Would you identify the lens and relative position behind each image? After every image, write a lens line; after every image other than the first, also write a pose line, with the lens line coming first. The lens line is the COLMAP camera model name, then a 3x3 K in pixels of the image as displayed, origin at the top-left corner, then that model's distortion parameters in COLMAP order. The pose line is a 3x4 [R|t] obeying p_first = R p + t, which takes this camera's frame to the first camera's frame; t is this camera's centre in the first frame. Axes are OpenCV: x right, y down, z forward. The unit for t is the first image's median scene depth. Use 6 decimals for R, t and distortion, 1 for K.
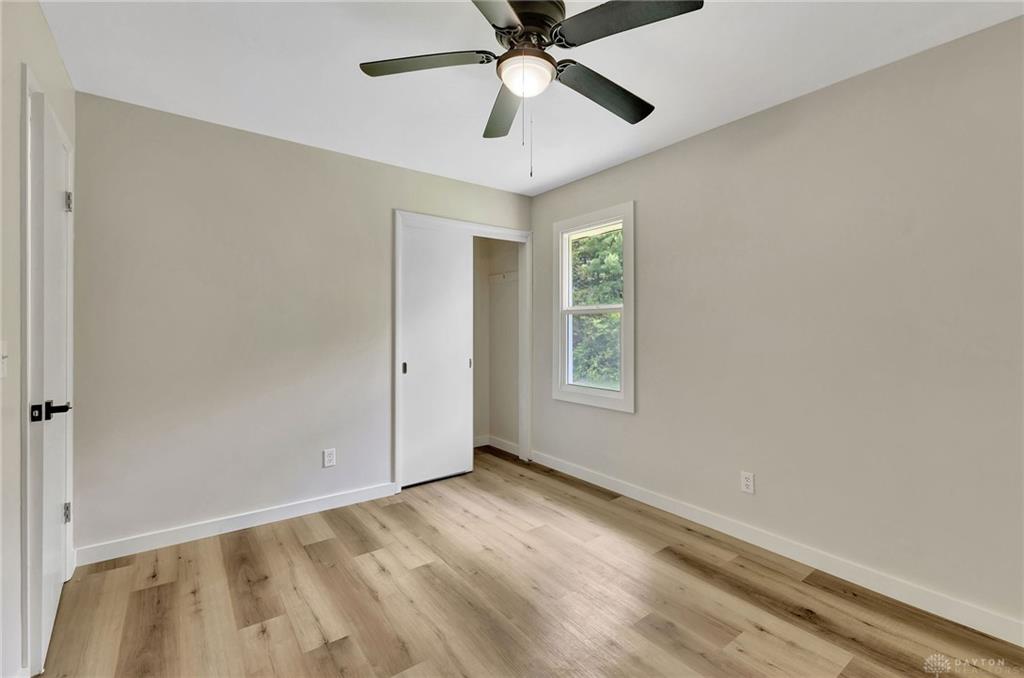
lens RADIAL K [[443.7, 0, 514.6], [0, 443.7, 333.7], [0, 0, 1]] dist [0.002990, 0.000079]
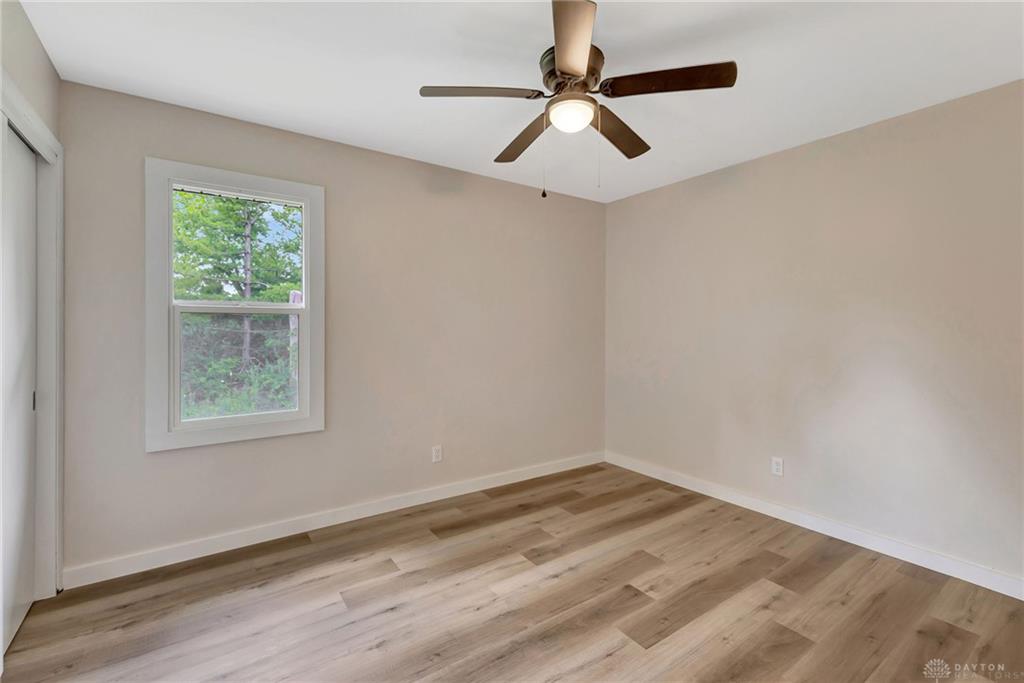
lens RADIAL K [[453.8, 0, 514.6], [0, 453.8, 333.3], [0, 0, 1]] dist [0.004063, 0.000350]
pose [[0.025655, -0.016718, 0.999531, -0.739674], [0.004147, 0.999853, 0.016617, -0.030757], [-0.999662, 0.003719, 0.025721, 0.716752]]
